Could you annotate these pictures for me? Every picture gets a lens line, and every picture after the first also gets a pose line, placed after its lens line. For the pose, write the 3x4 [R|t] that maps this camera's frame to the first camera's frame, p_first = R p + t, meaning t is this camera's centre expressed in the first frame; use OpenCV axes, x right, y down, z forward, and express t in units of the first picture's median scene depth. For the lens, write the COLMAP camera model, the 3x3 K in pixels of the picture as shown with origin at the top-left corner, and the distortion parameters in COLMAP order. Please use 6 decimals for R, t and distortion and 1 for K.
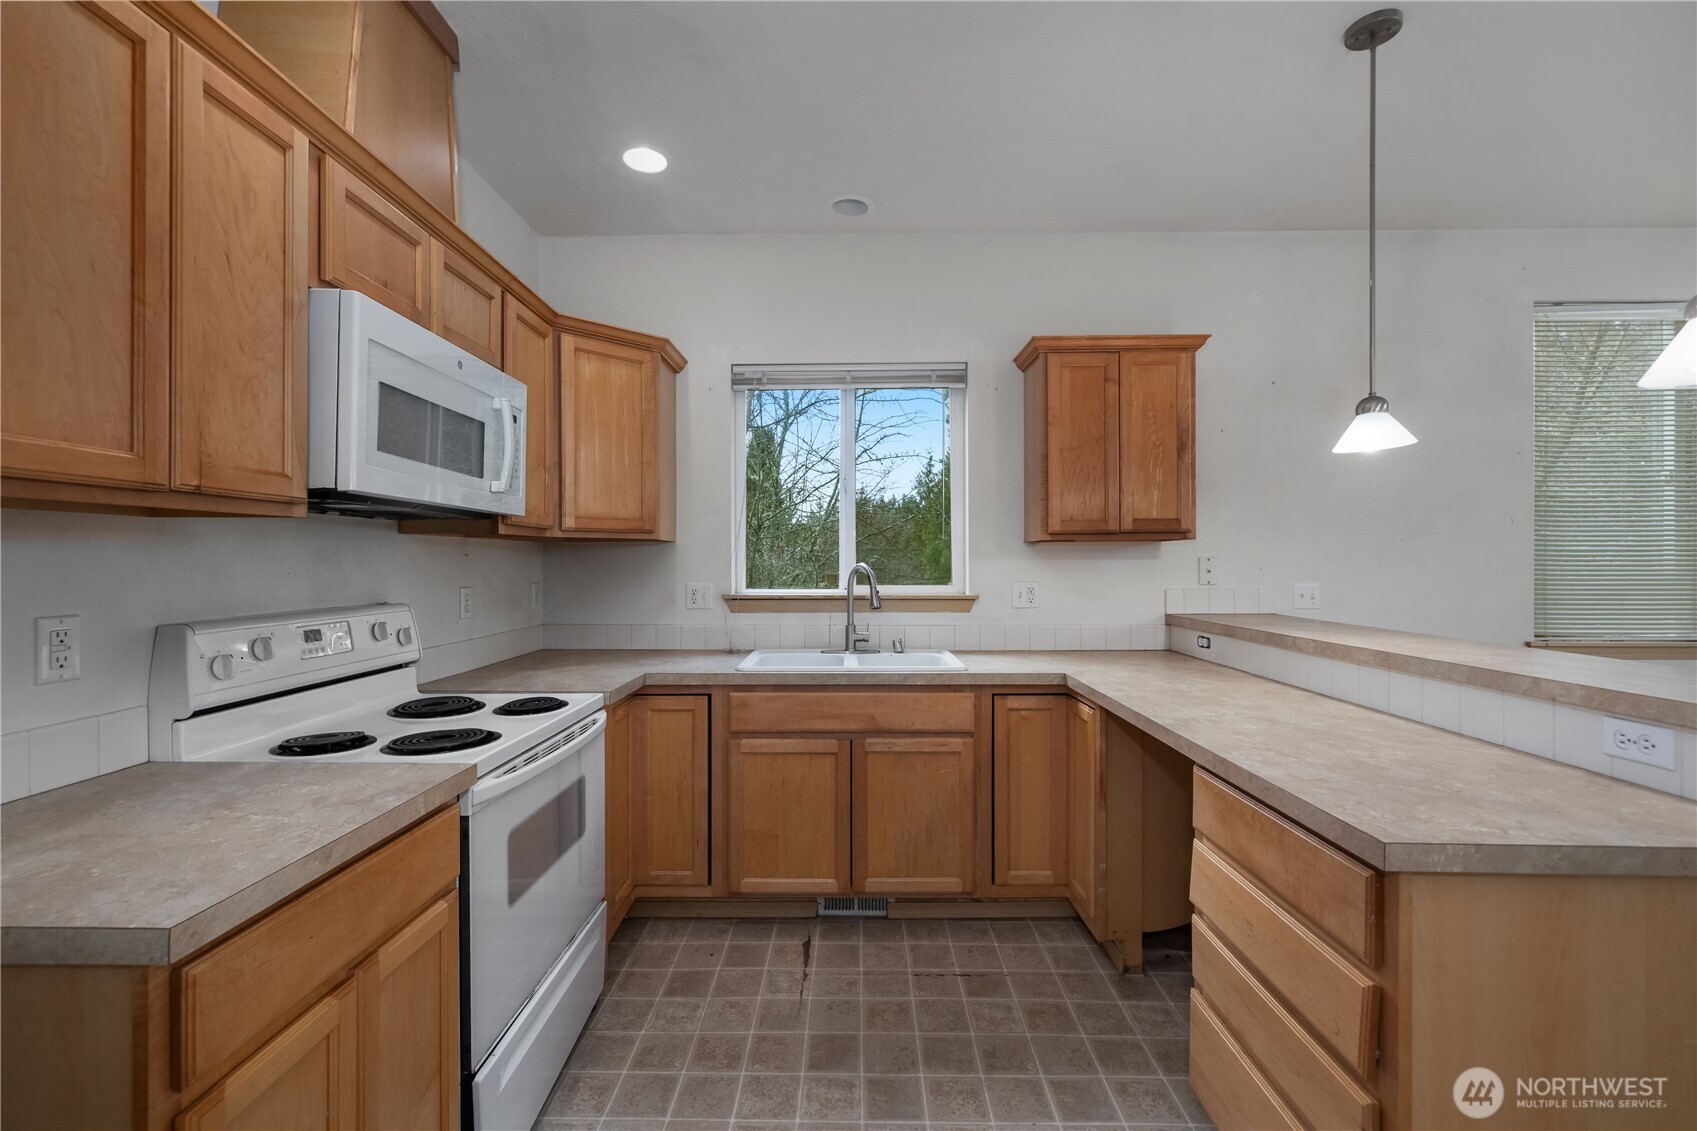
lens RADIAL K [[726.9, 0, 848.5], [0, 726.9, 565.5], [0, 0, 1]] dist [-0.000184, -0.000181]
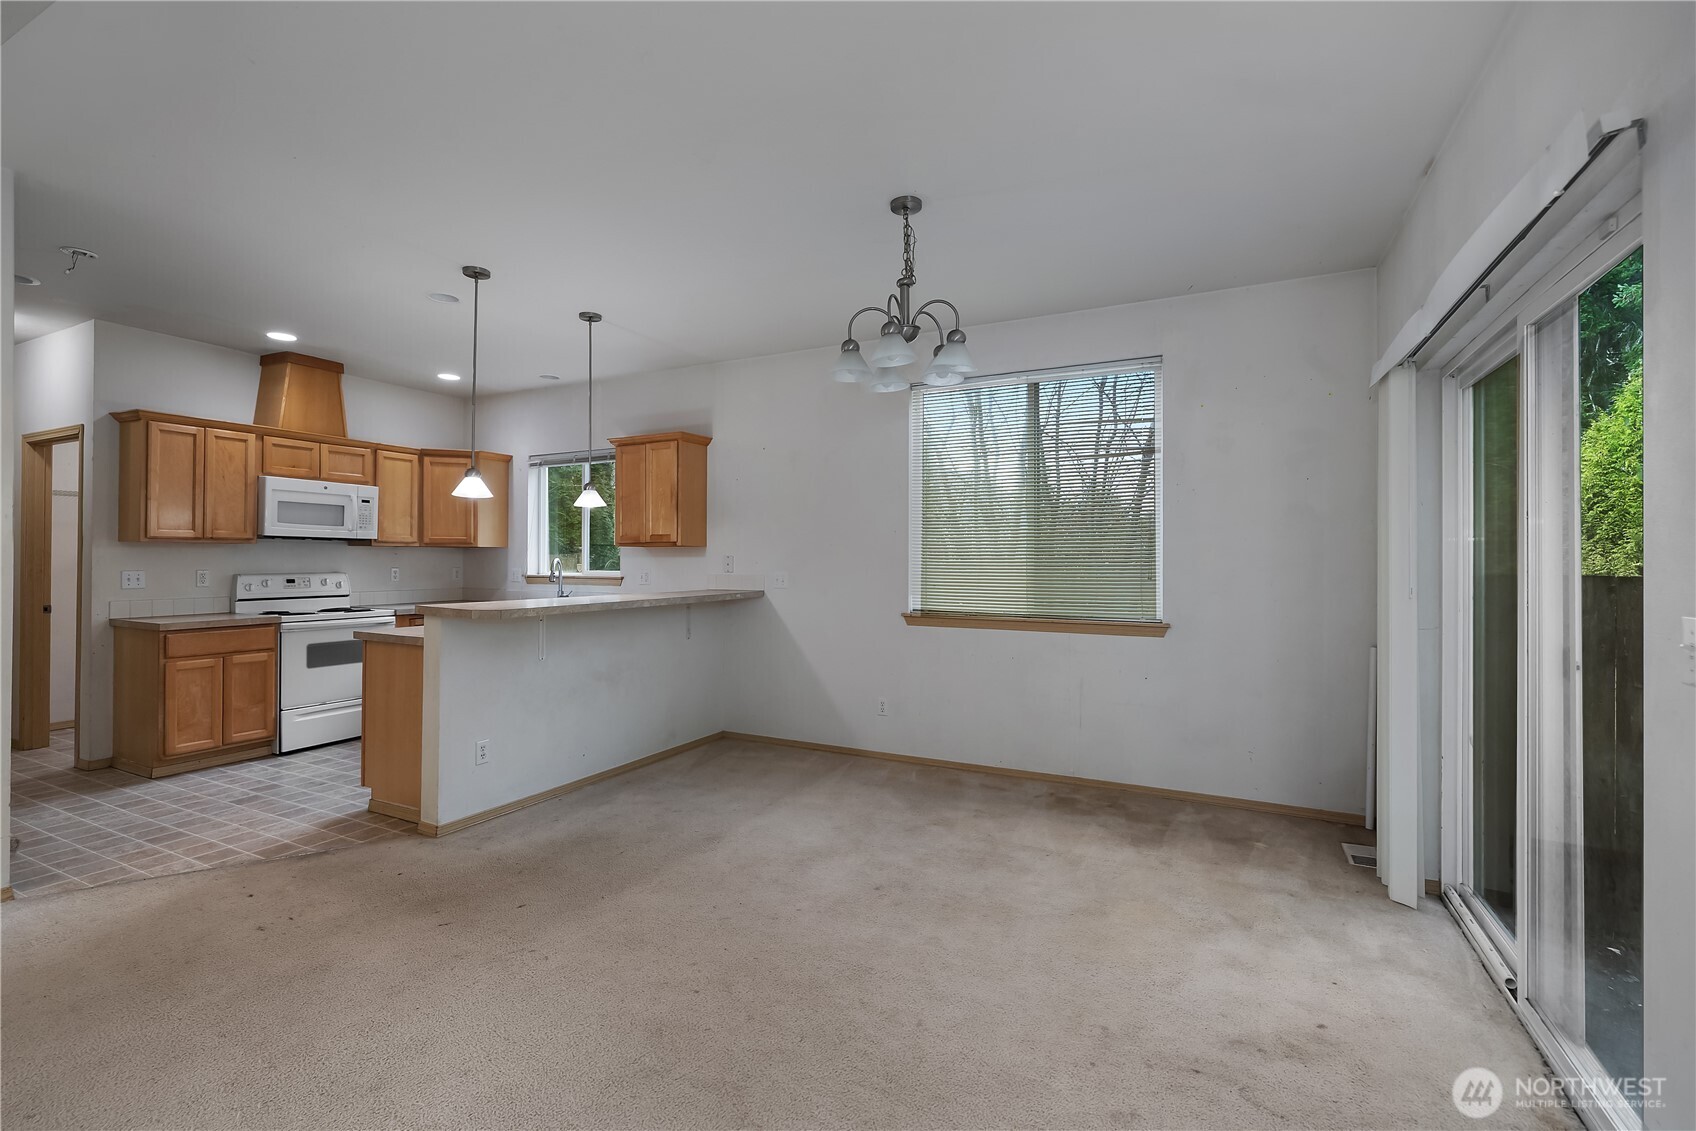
lens RADIAL K [[751.8, 0, 843.7], [0, 751.8, 556.8], [0, 0, 1]] dist [-0.001323, -0.000365]
pose [[0.899367, 0.002368, -0.437188, 2.156365], [-0.007329, 0.999926, -0.009662, 0.007556], [0.437133, 0.011894, 0.899318, -0.638274]]
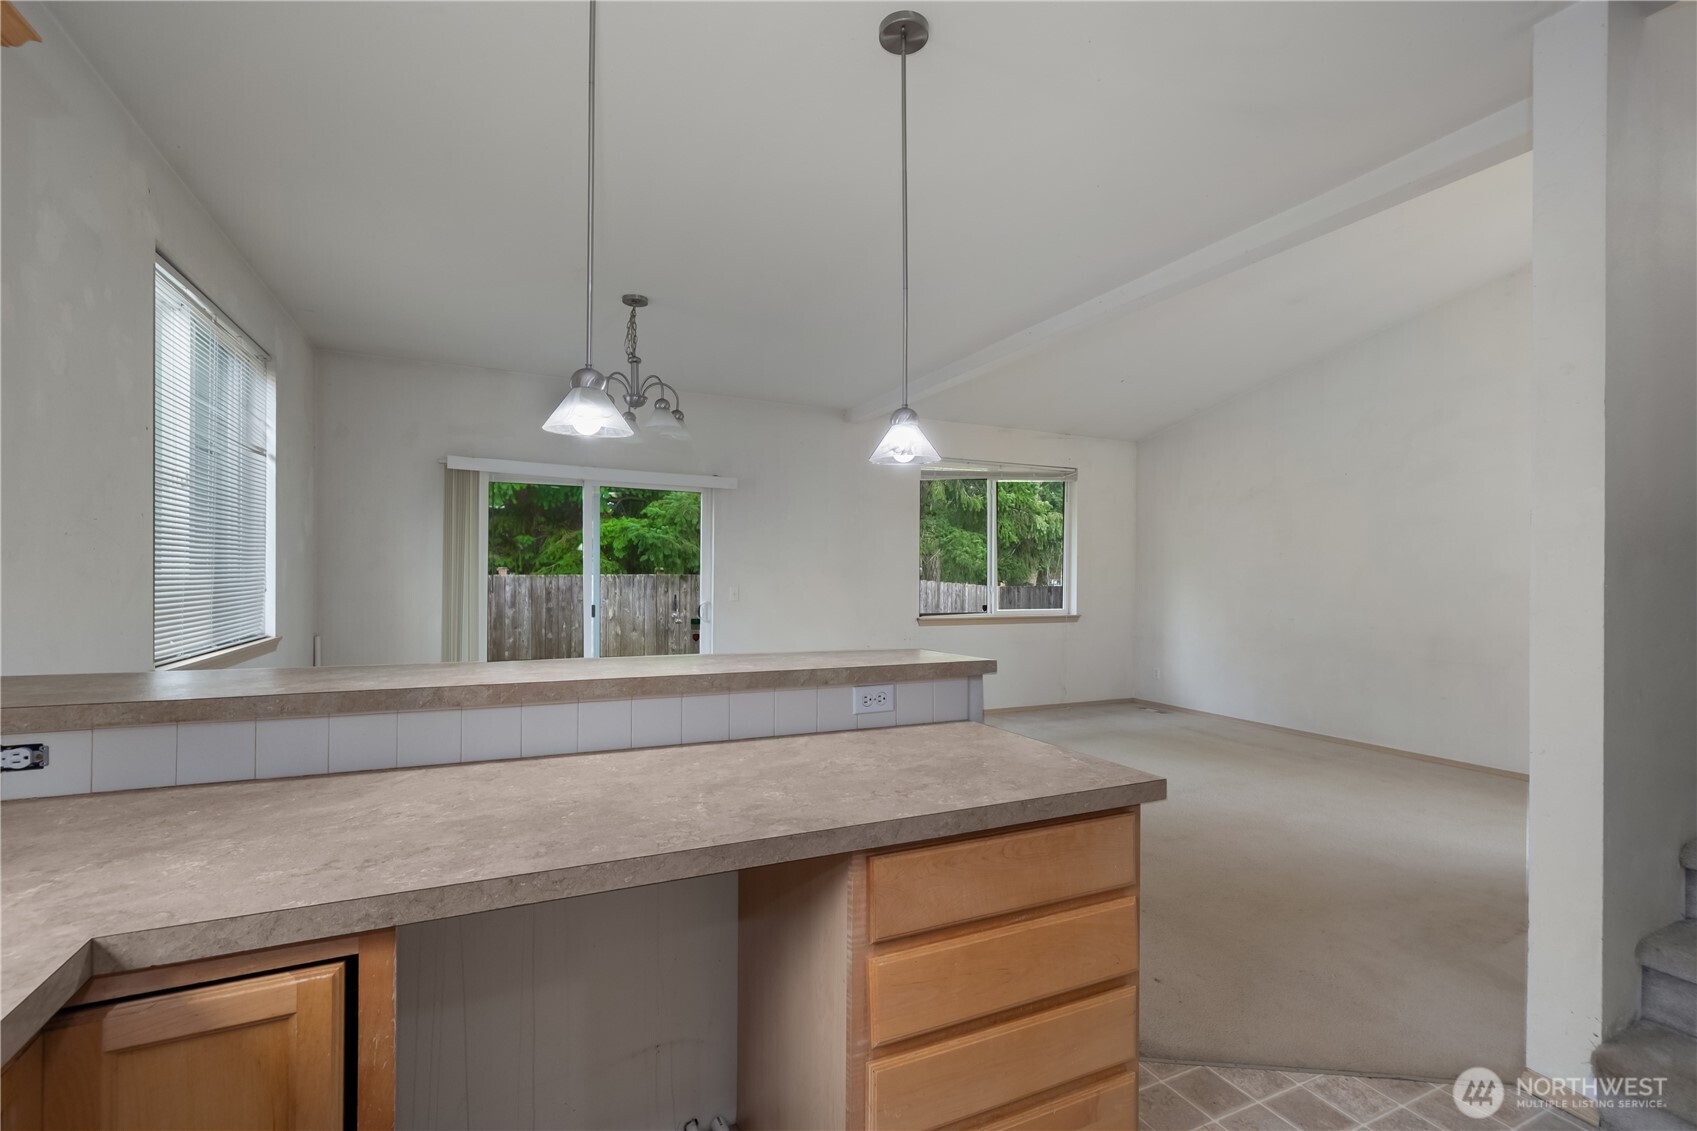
lens RADIAL K [[717.0, 0, 825.3], [0, 717.0, 582.2], [0, 0, 1]] dist [-0.000059, 0.000031]
pose [[-0.432420, -0.010388, 0.901612, -0.102540], [-0.005602, 0.999945, 0.008834, -0.002515], [-0.901655, -0.001231, -0.432454, 1.011774]]
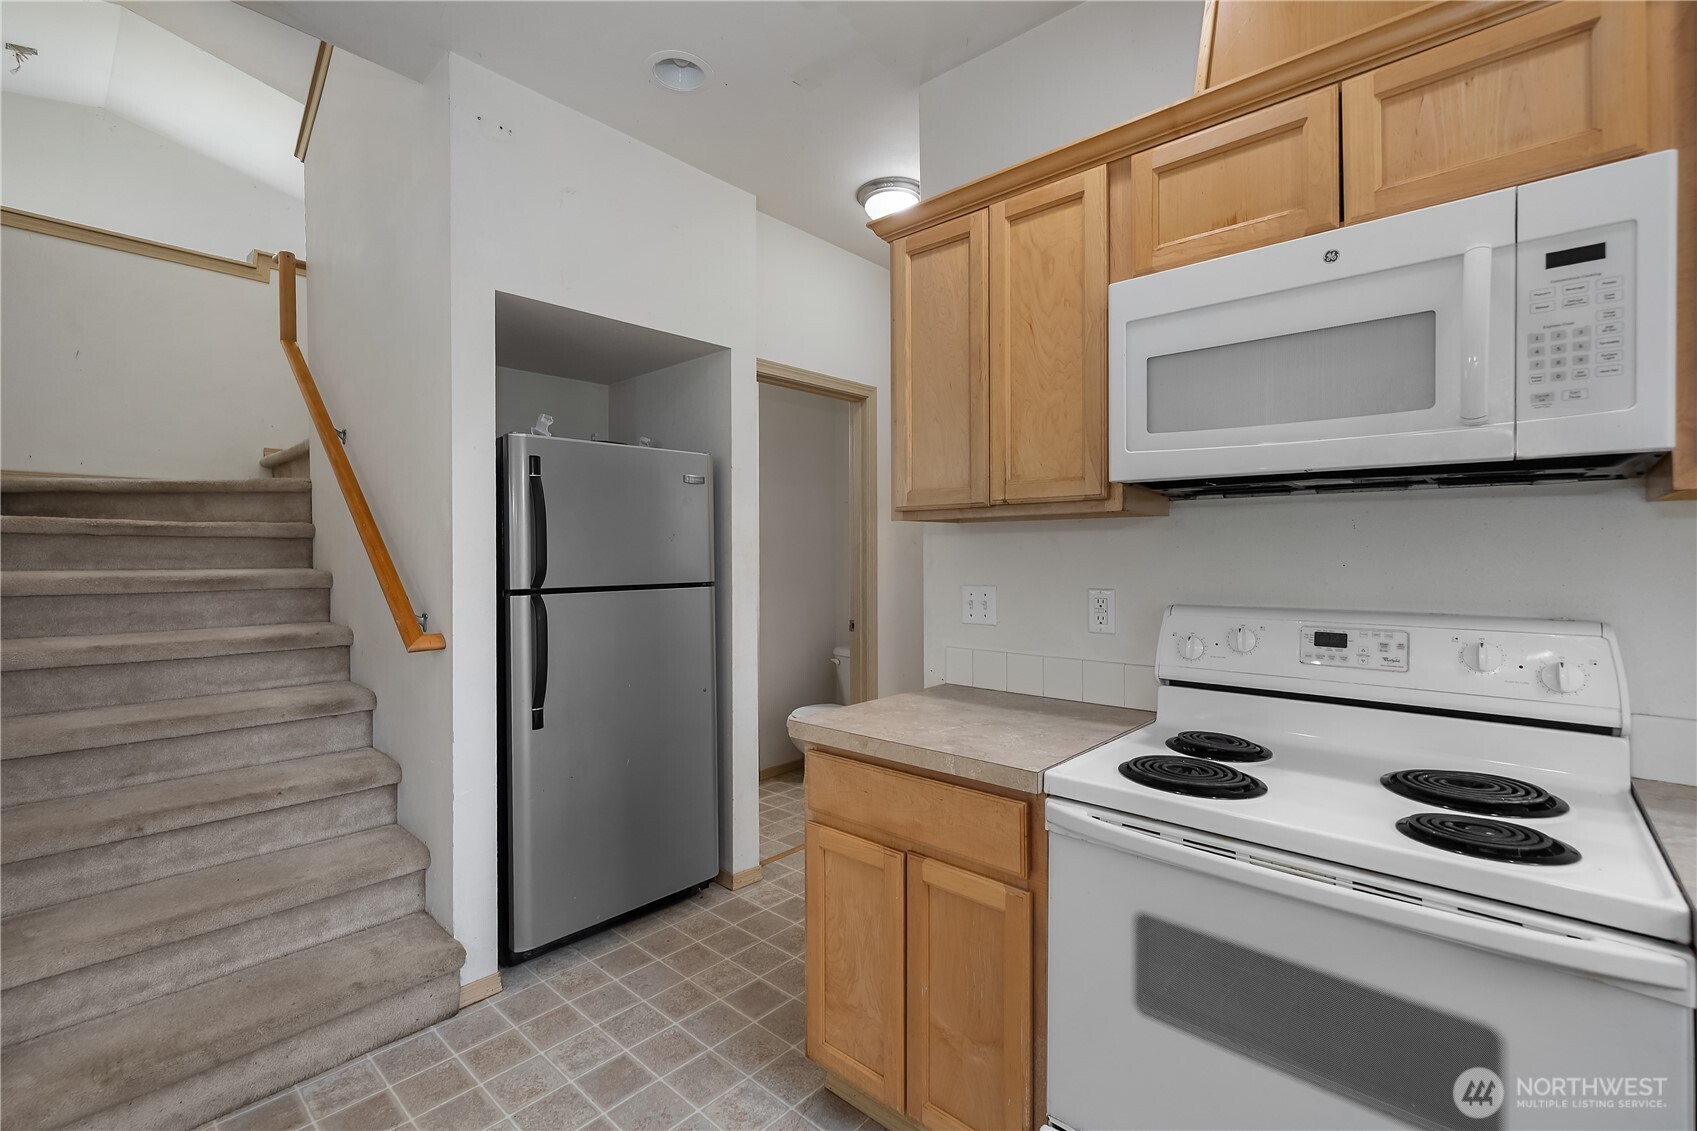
lens RADIAL K [[736.6, 0, 843.6], [0, 736.6, 550.0], [0, 0, 1]] dist [0.000010, -0.000186]
pose [[-0.660244, -0.004204, -0.751040, 0.222245], [-0.004203, 0.999989, -0.001903, -0.002564], [0.751040, 0.001900, -0.660254, 0.920670]]
